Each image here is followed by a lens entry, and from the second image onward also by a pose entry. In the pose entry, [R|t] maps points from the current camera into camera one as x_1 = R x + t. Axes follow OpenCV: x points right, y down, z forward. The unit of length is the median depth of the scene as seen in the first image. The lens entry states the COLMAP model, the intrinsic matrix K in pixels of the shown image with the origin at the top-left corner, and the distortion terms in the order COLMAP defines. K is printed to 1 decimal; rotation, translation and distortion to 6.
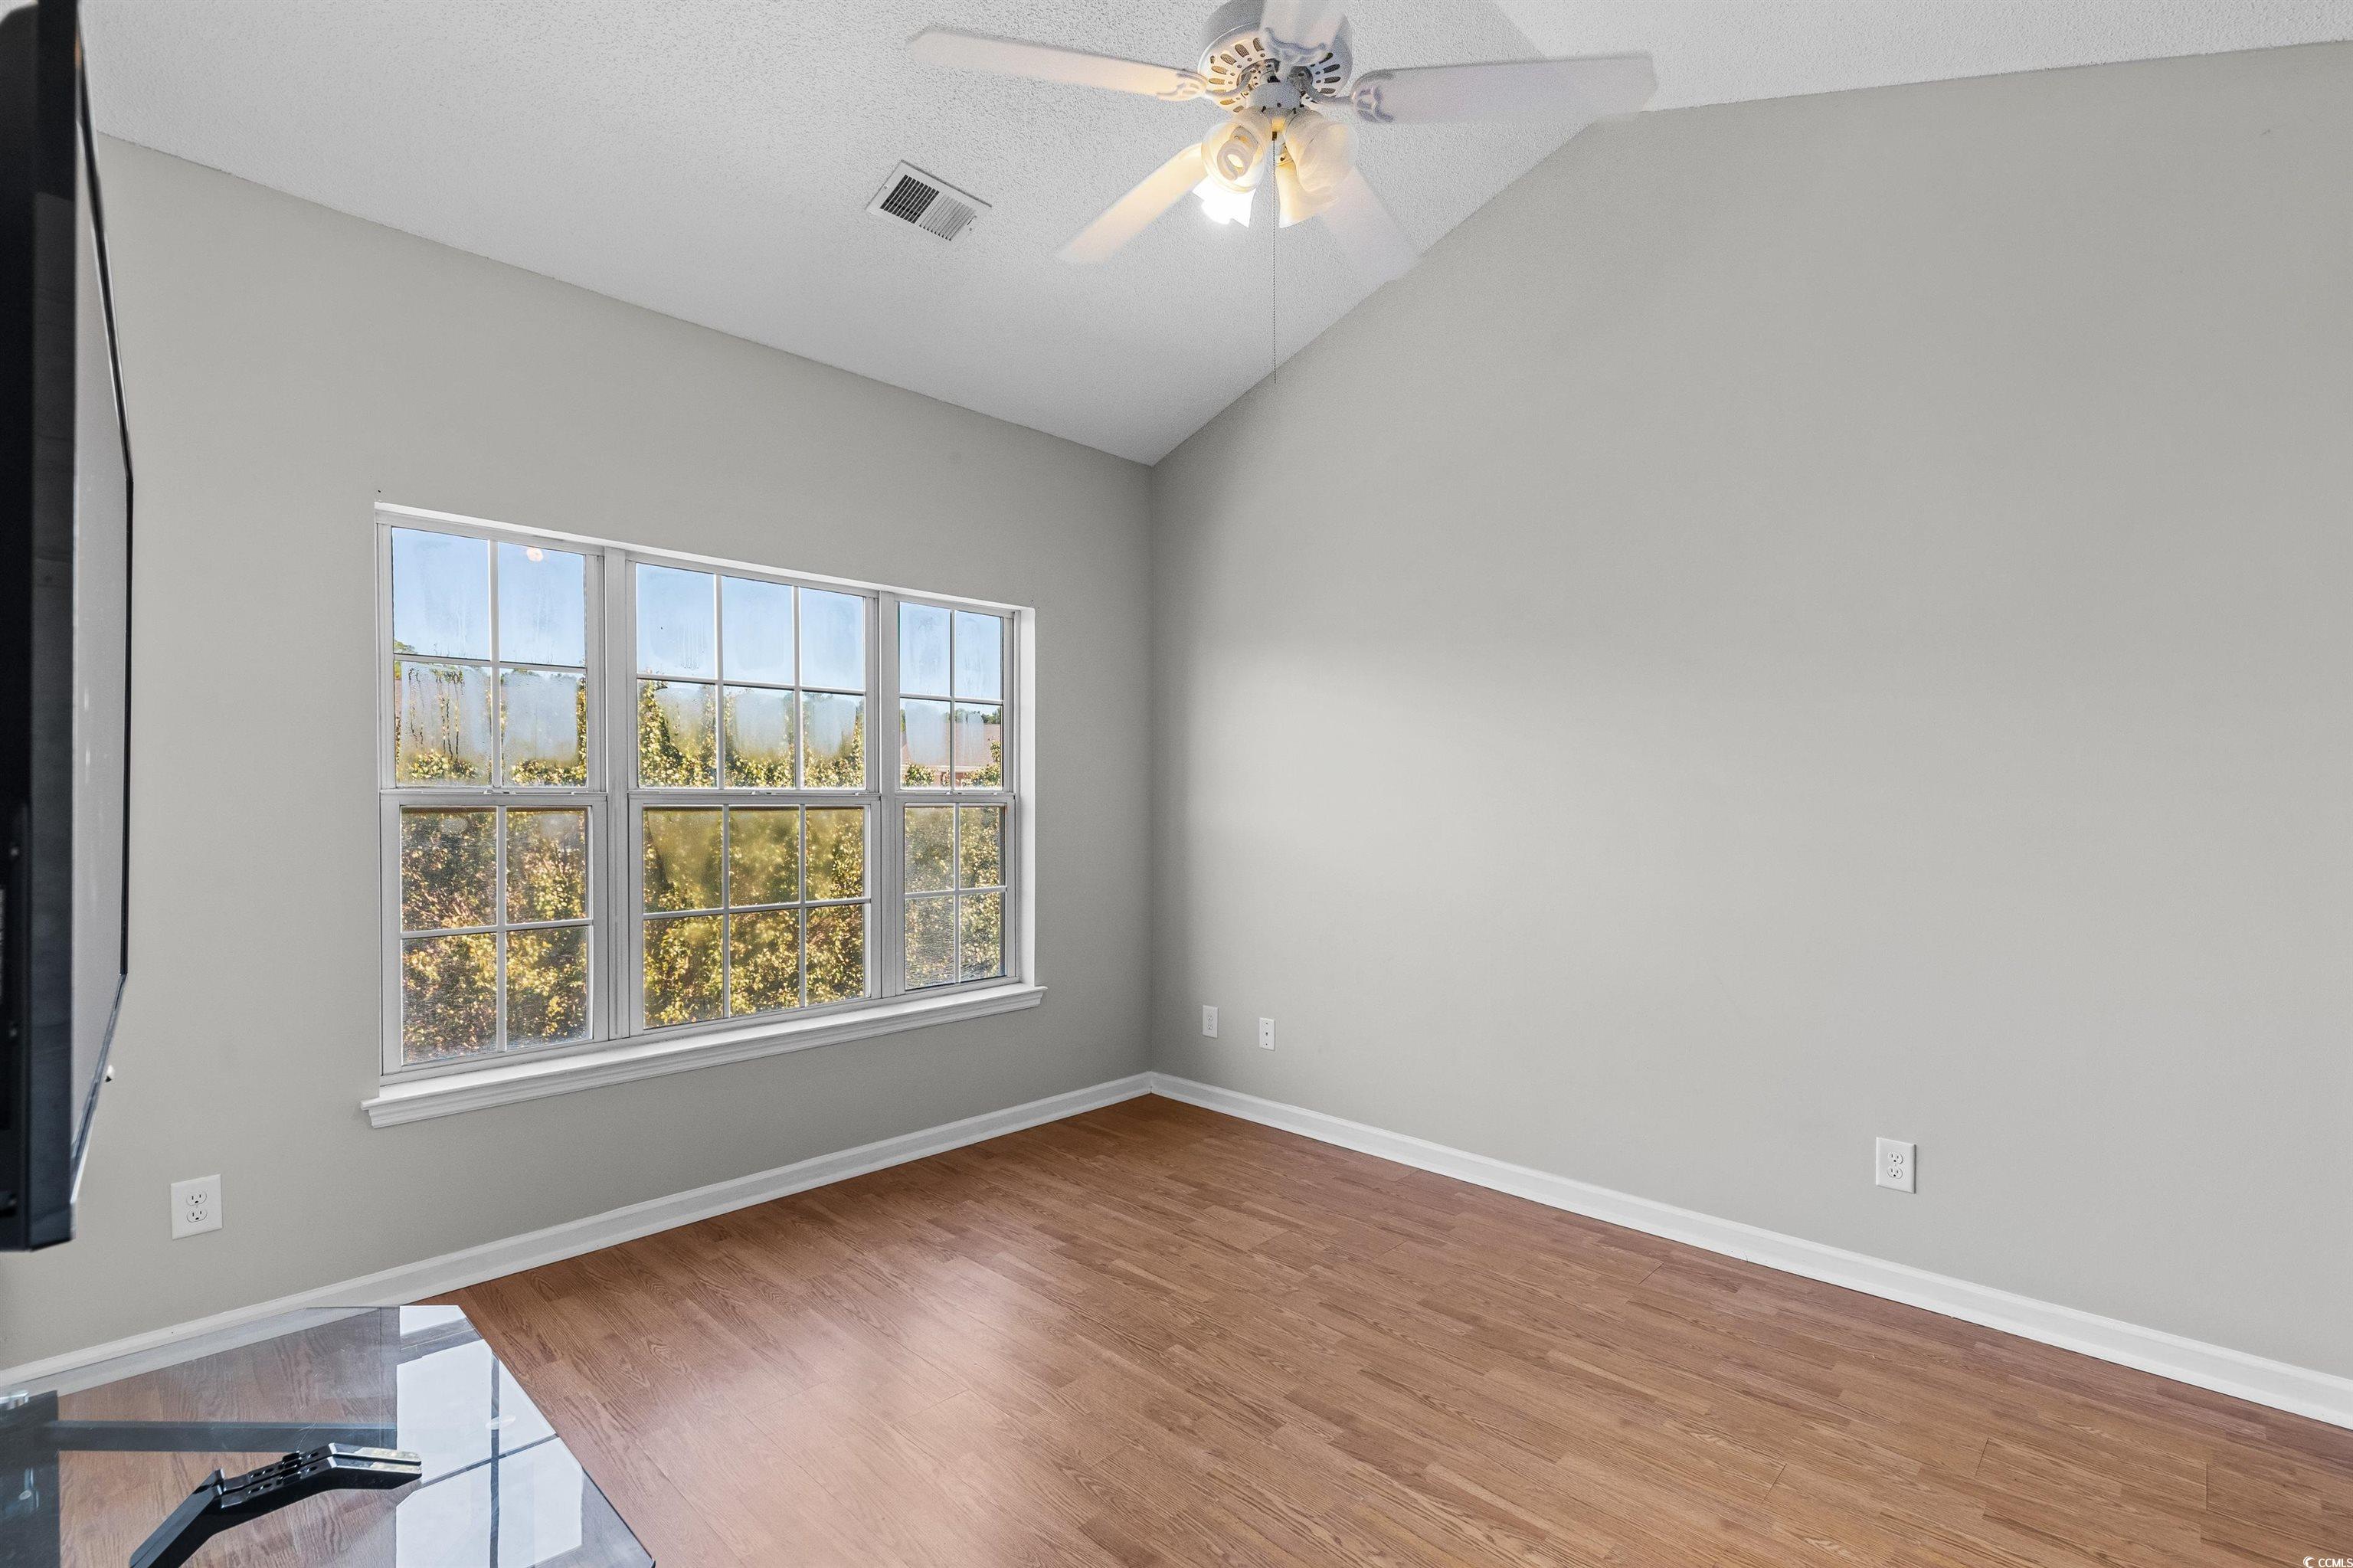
lens RADIAL K [[1062.4, 0, 1181.8], [0, 1062.4, 796.8], [0, 0, 1]] dist [0.006510, -0.000903]
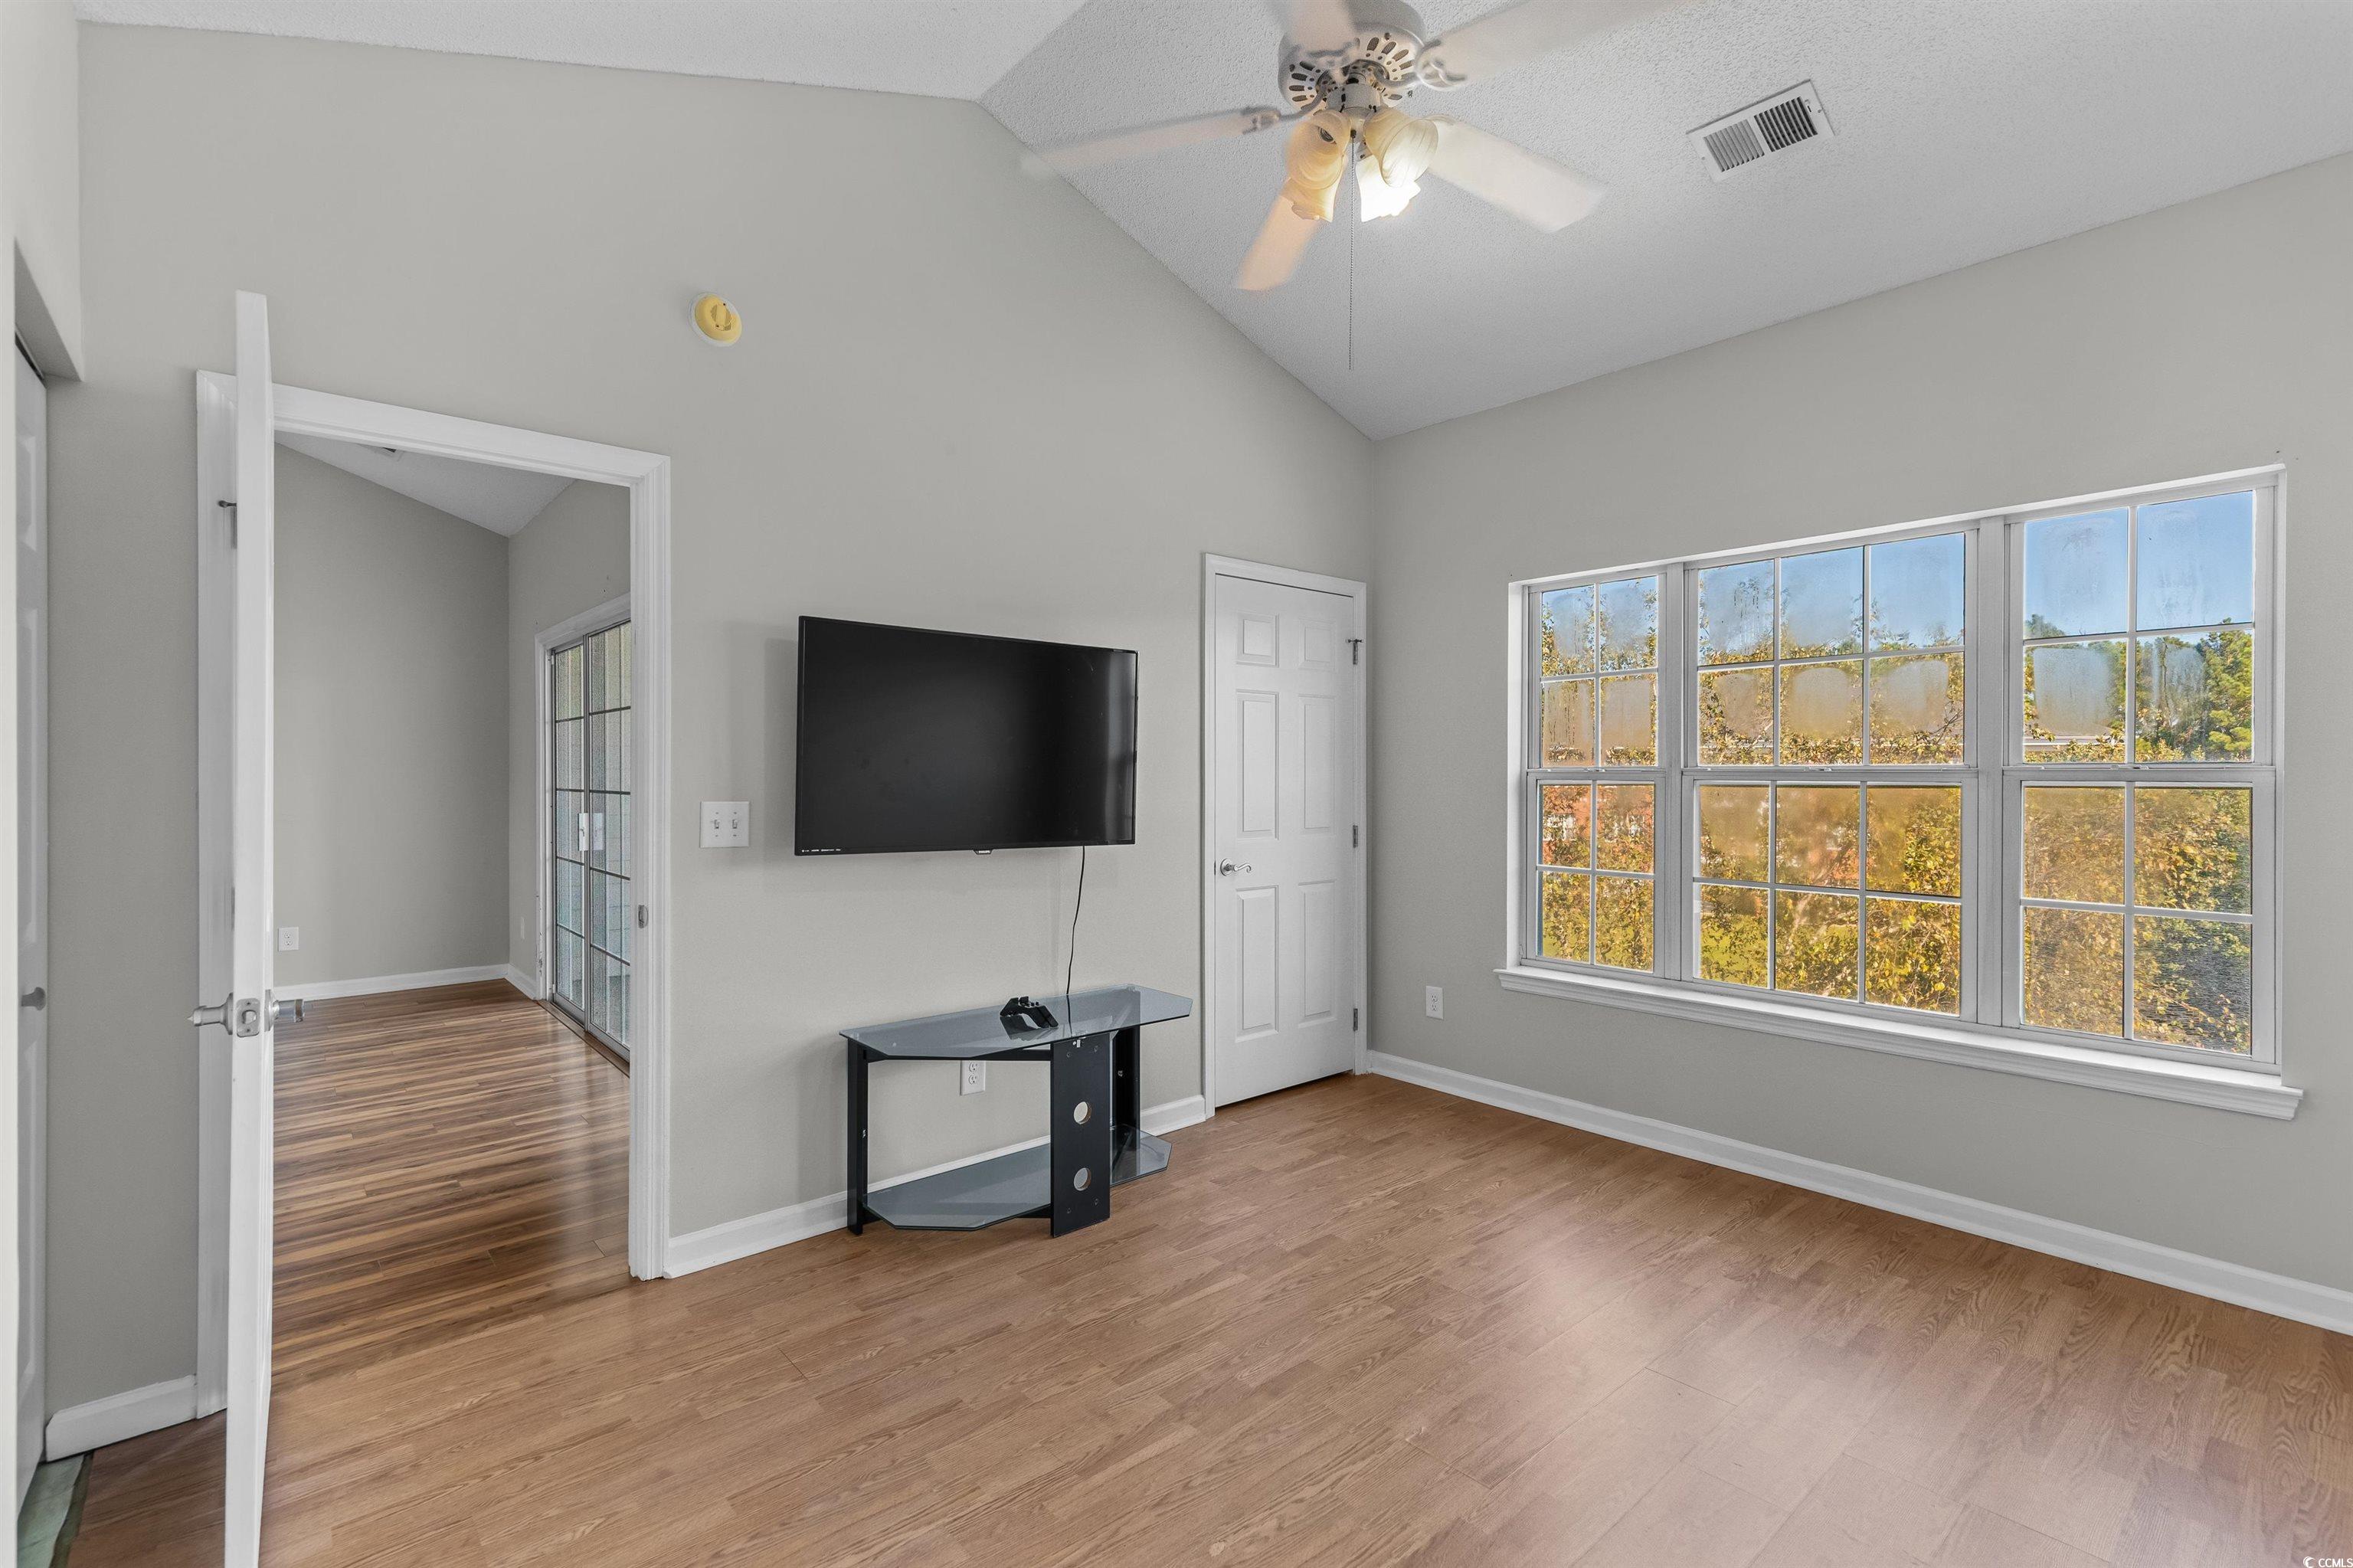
lens RADIAL K [[1061.8, 0, 1200.6], [0, 1061.8, 776.6], [0, 0, 1]] dist [0.002270, -0.000686]
pose [[-0.071562, 0.000348, -0.997436, 0.693305], [-0.002898, 0.999996, 0.000557, 0.004861], [0.997432, 0.002931, -0.071561, 0.583254]]
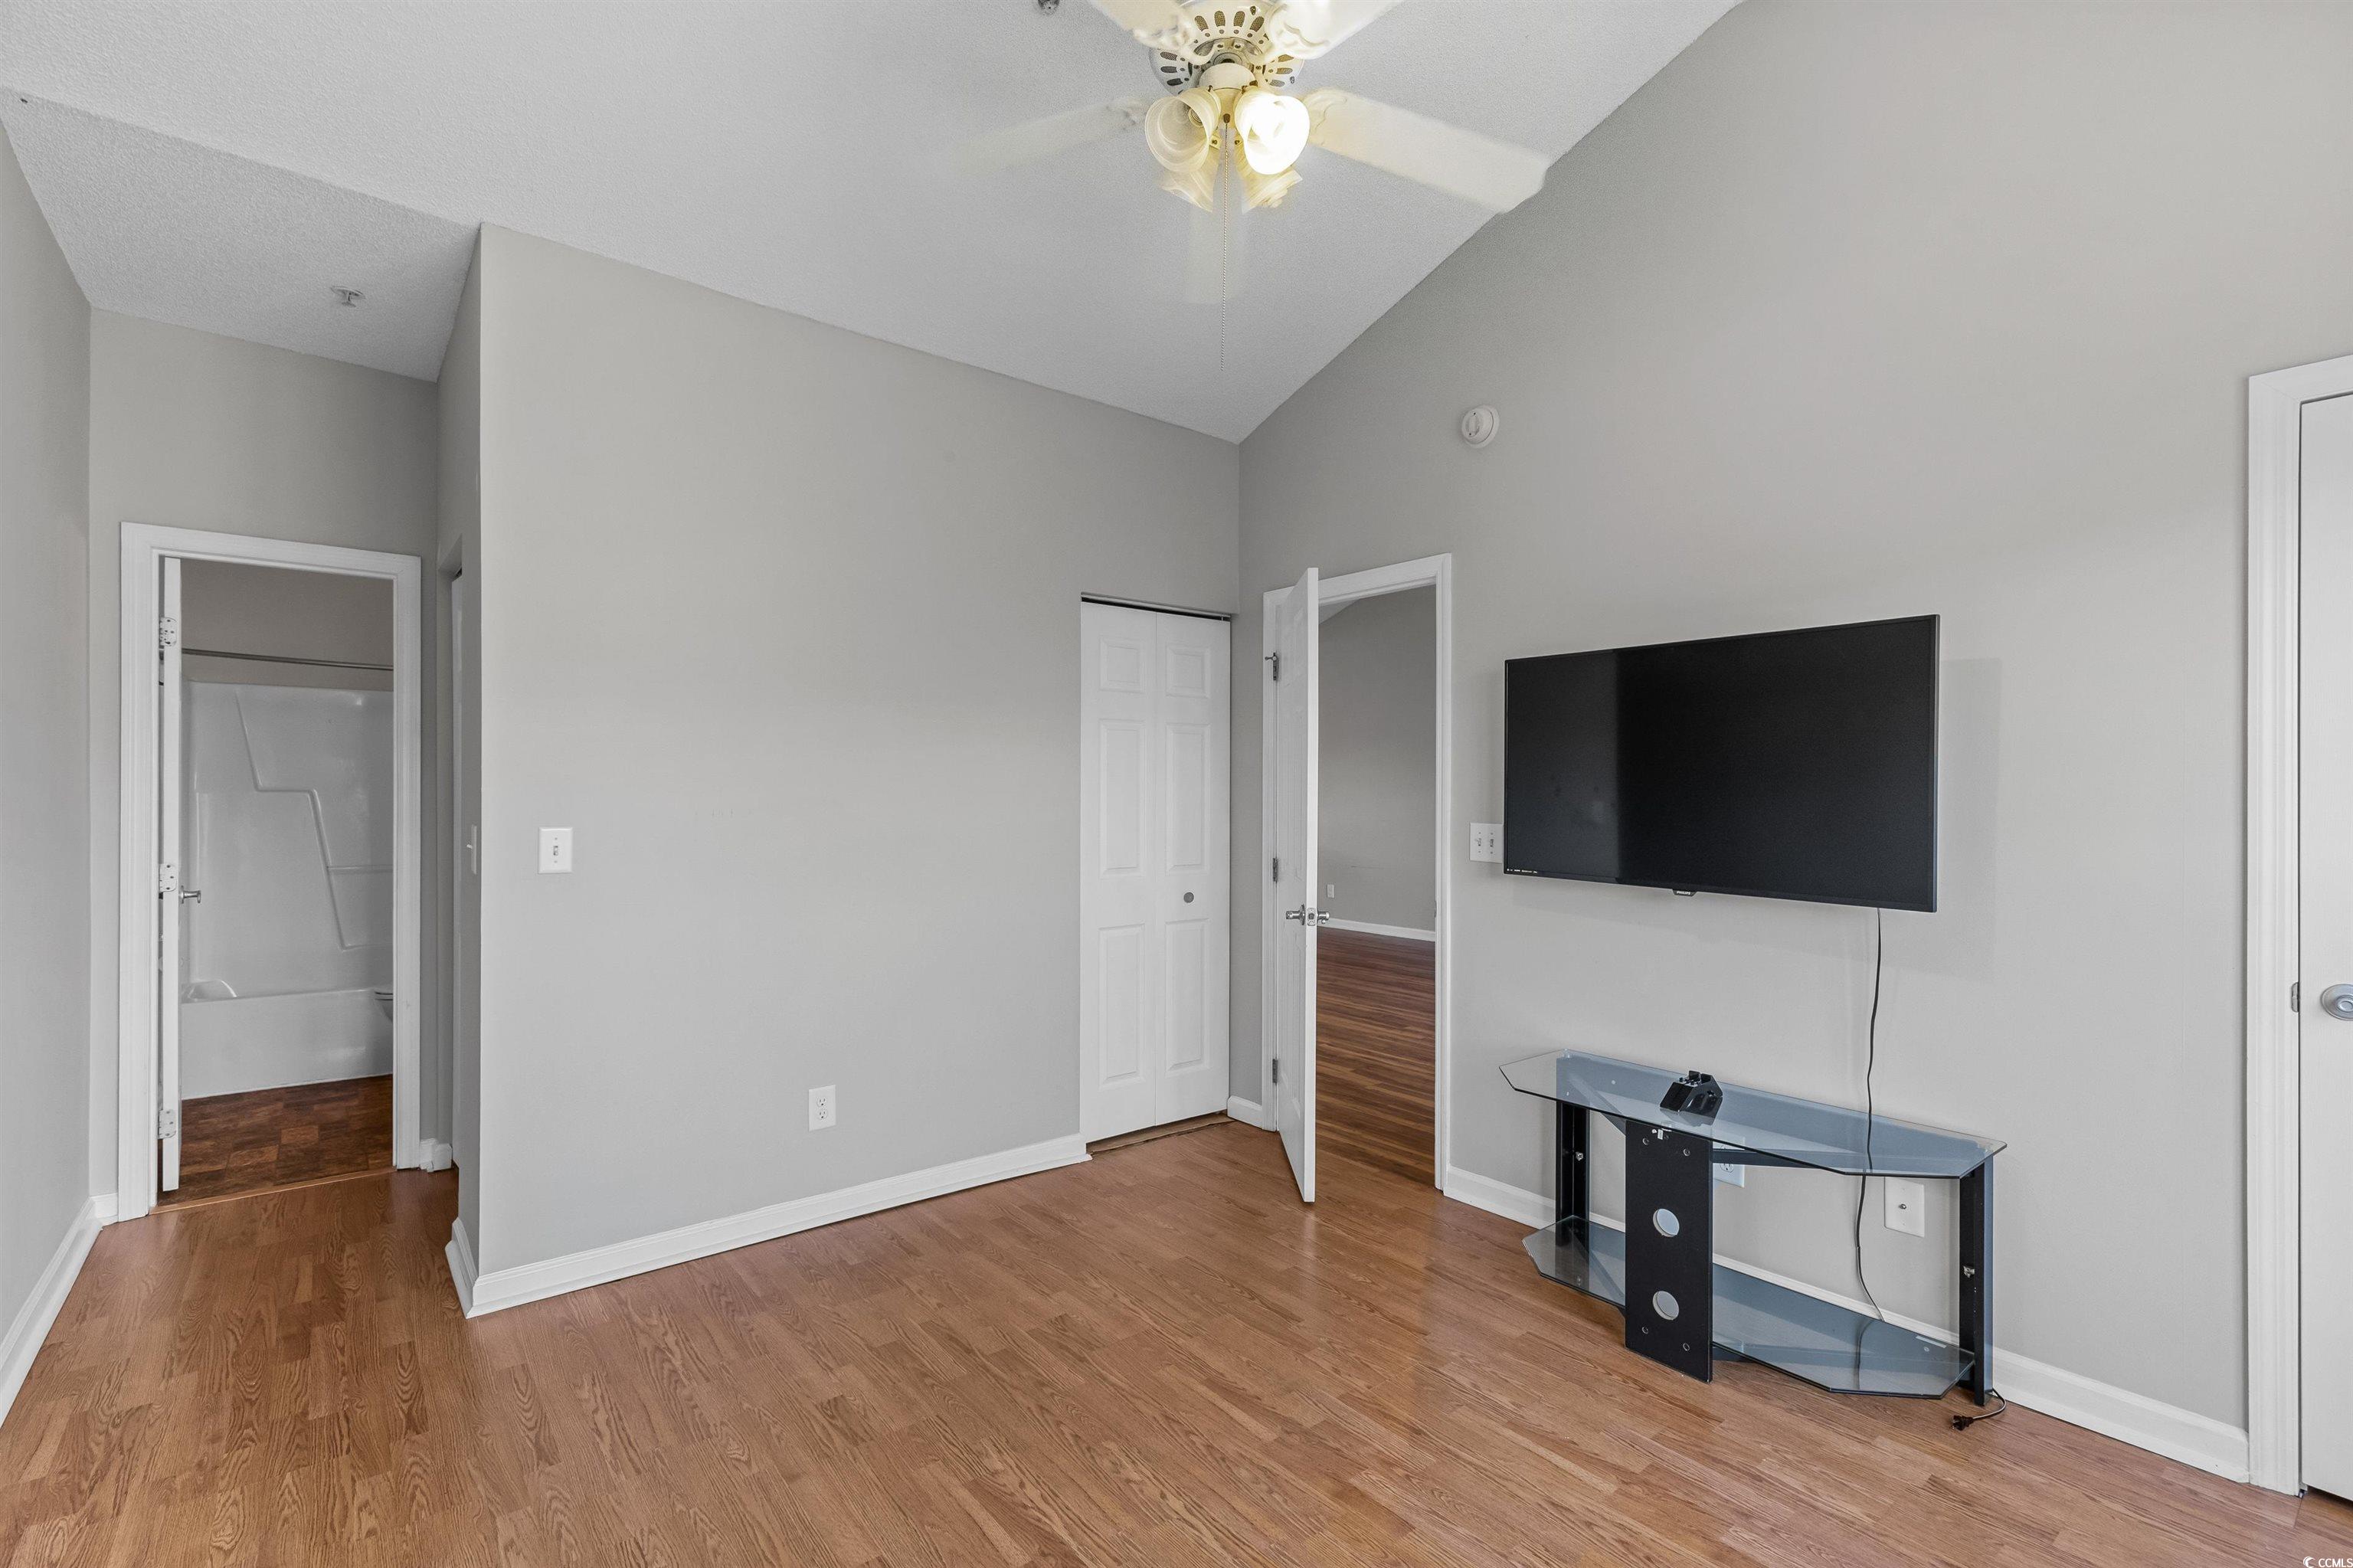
lens RADIAL K [[1070.6, 0, 1183.4], [0, 1070.6, 786.6], [0, 0, 1]] dist [0.000225, -0.000688]
pose [[-0.992183, -0.007419, 0.124568, -0.001064], [-0.008067, 0.999956, -0.004704, -0.002324], [-0.124527, -0.005672, -0.992200, 1.229851]]
